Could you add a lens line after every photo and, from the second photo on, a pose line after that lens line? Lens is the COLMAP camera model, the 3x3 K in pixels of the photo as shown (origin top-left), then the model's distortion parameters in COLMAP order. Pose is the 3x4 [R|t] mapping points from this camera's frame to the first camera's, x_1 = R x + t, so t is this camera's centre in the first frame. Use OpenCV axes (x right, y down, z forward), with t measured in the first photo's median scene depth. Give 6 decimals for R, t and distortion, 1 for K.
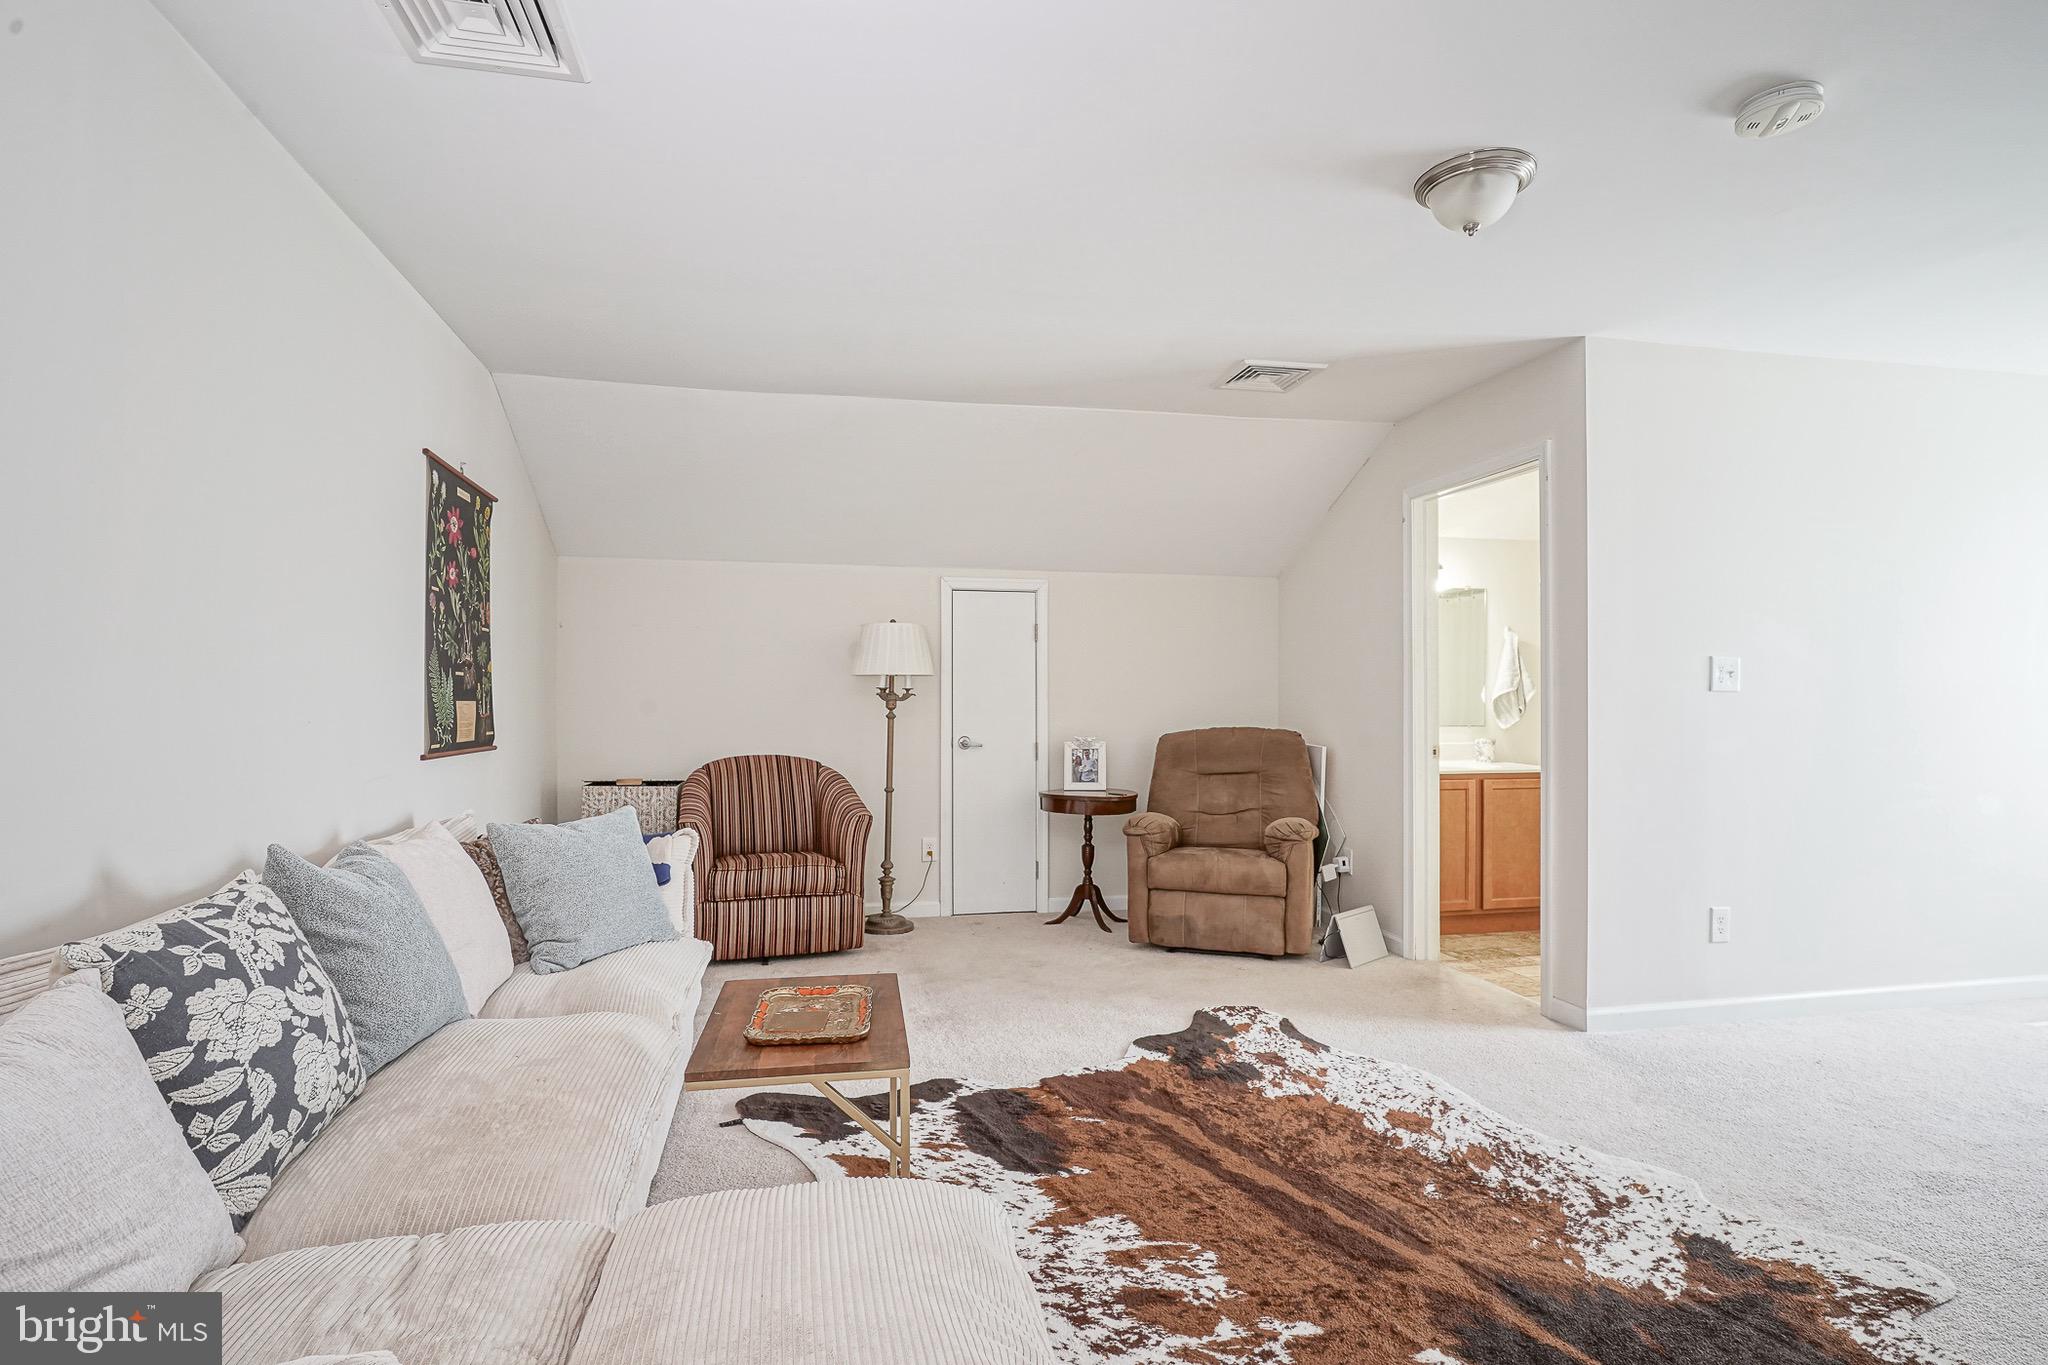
lens RADIAL K [[1005.7, 0, 996.2], [0, 1005.7, 688.1], [0, 0, 1]] dist [0.000738, 0.001204]
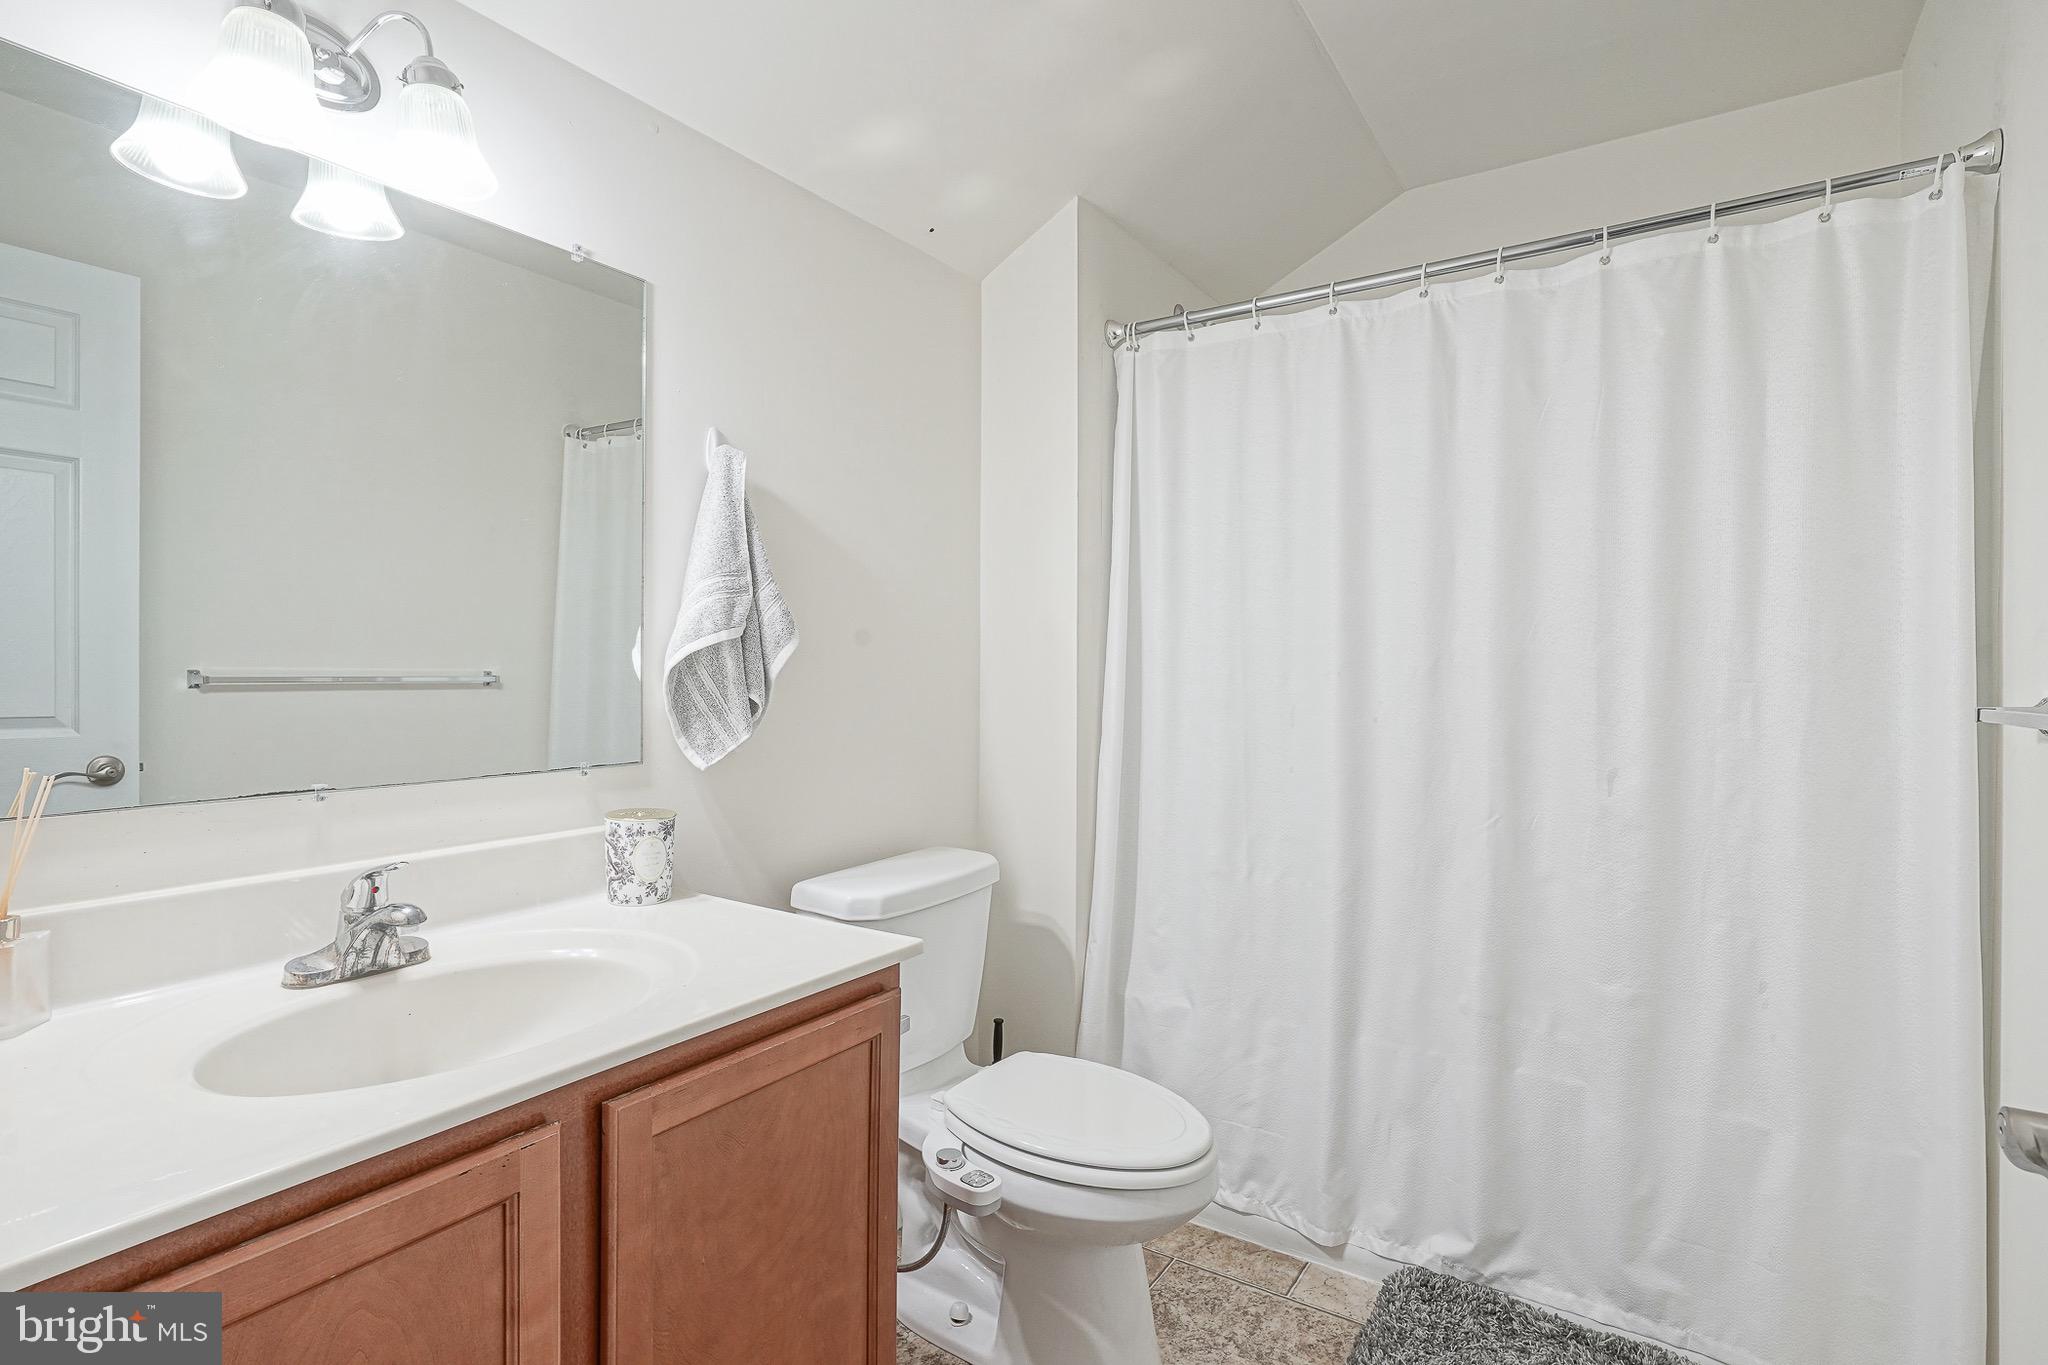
lens RADIAL K [[1006.3, 0, 1018.0], [0, 1006.3, 673.0], [0, 0, 1]] dist [-0.001256, 0.006461]
pose [[0.708356, -0.000544, 0.705855, 0.802421], [-0.010166, 0.999888, 0.010973, 0.017922], [-0.705782, -0.014949, 0.708272, 1.608899]]
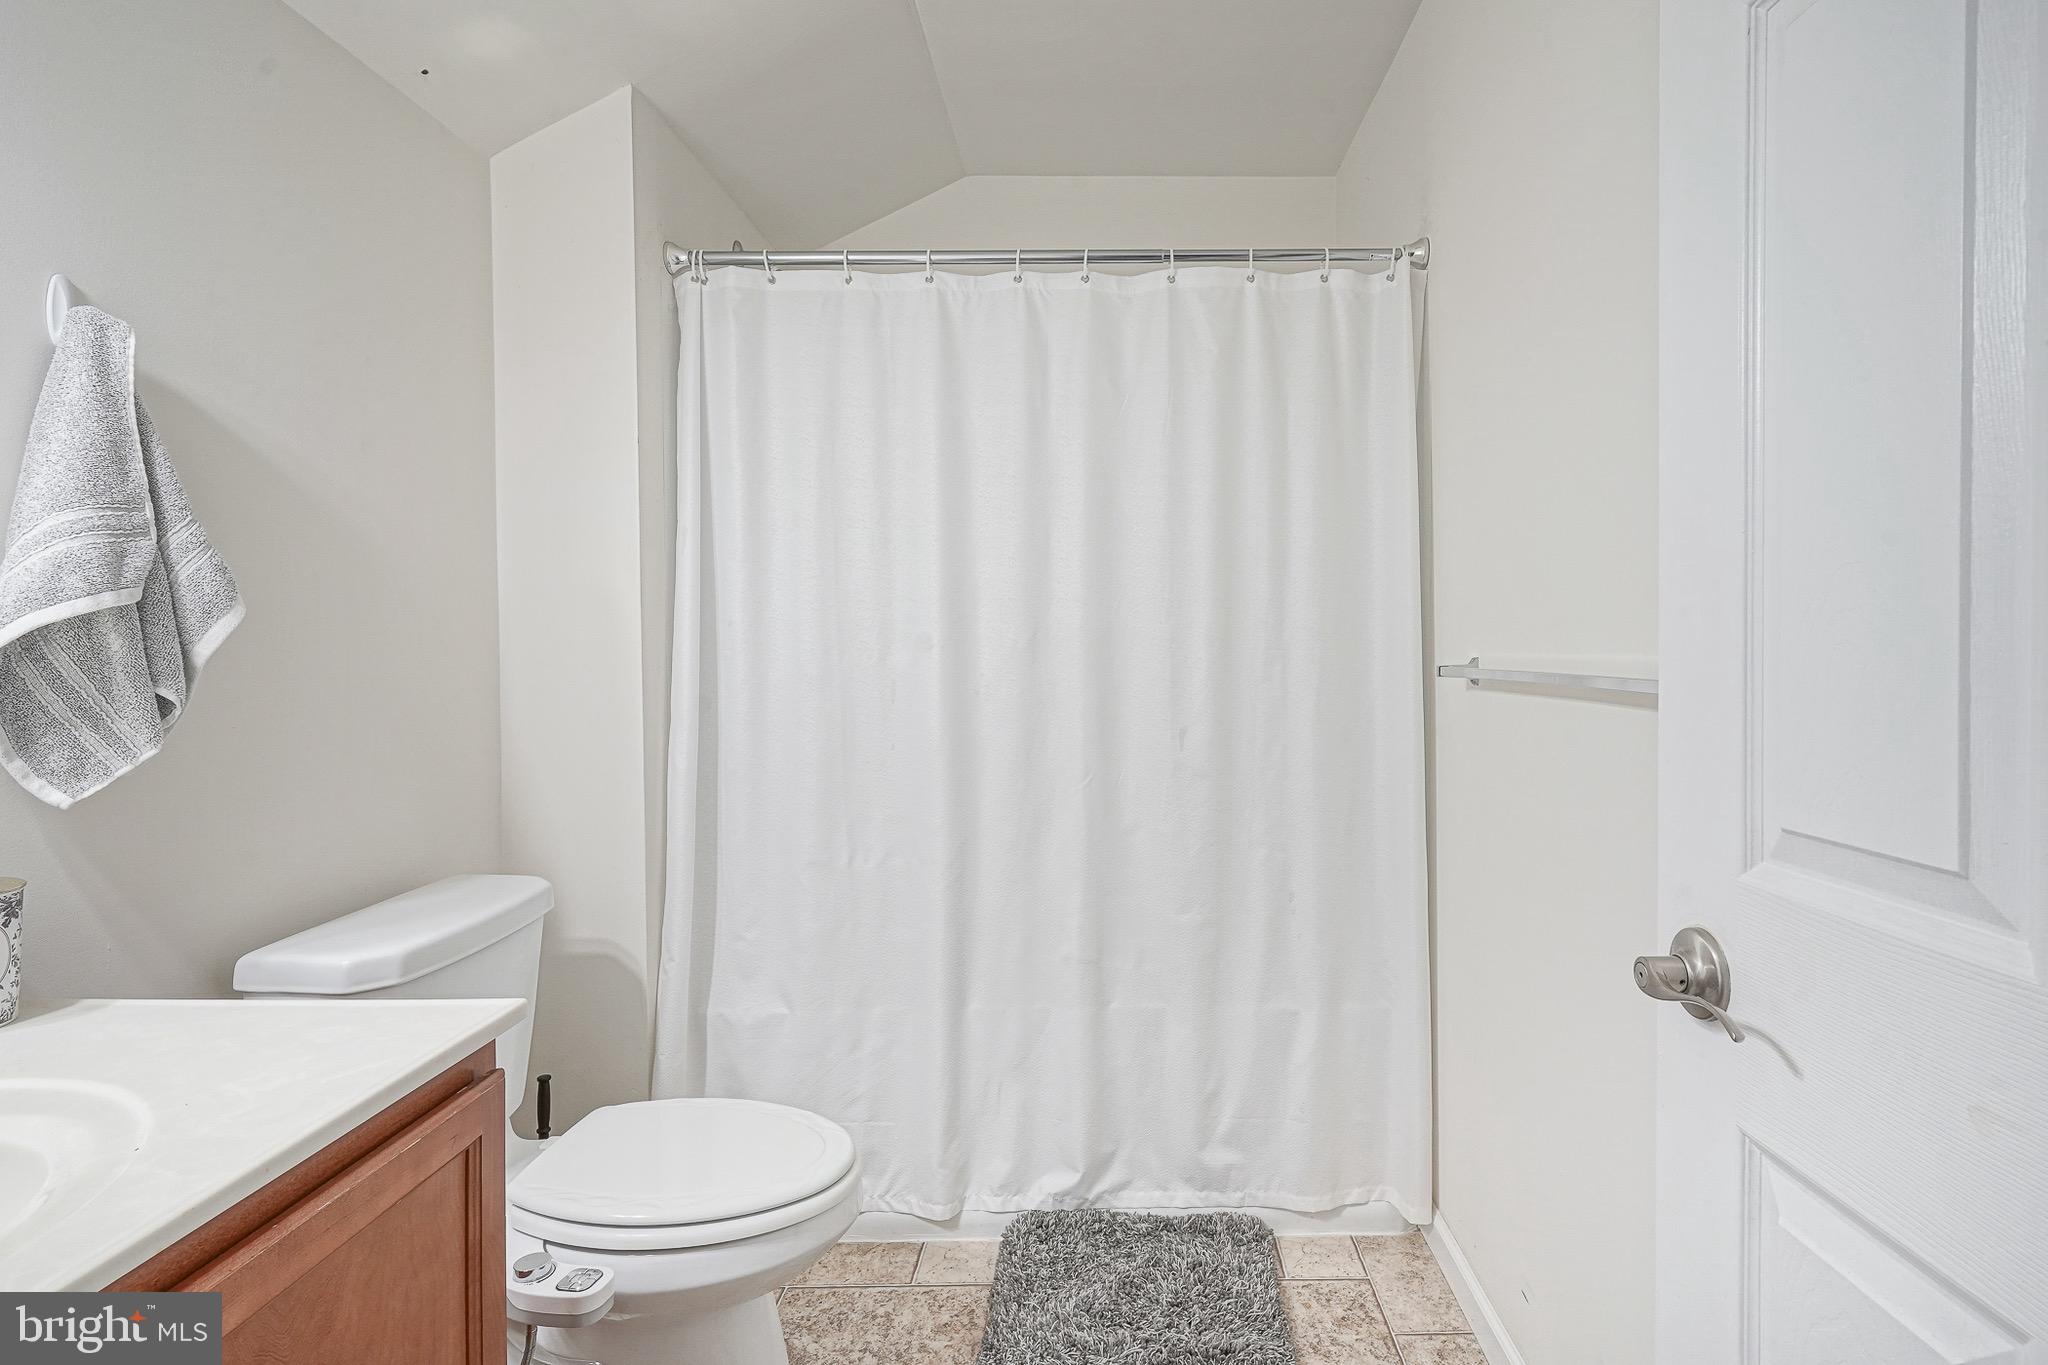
lens RADIAL K [[1006.2, 0, 1025.1], [0, 1006.2, 665.1], [0, 0, 1]] dist [-0.004603, 0.005900]
pose [[0.196938, -0.022048, 0.980168, 0.785048], [-0.002011, 0.999736, 0.022893, 0.019867], [-0.980414, -0.006480, 0.196841, 1.740792]]
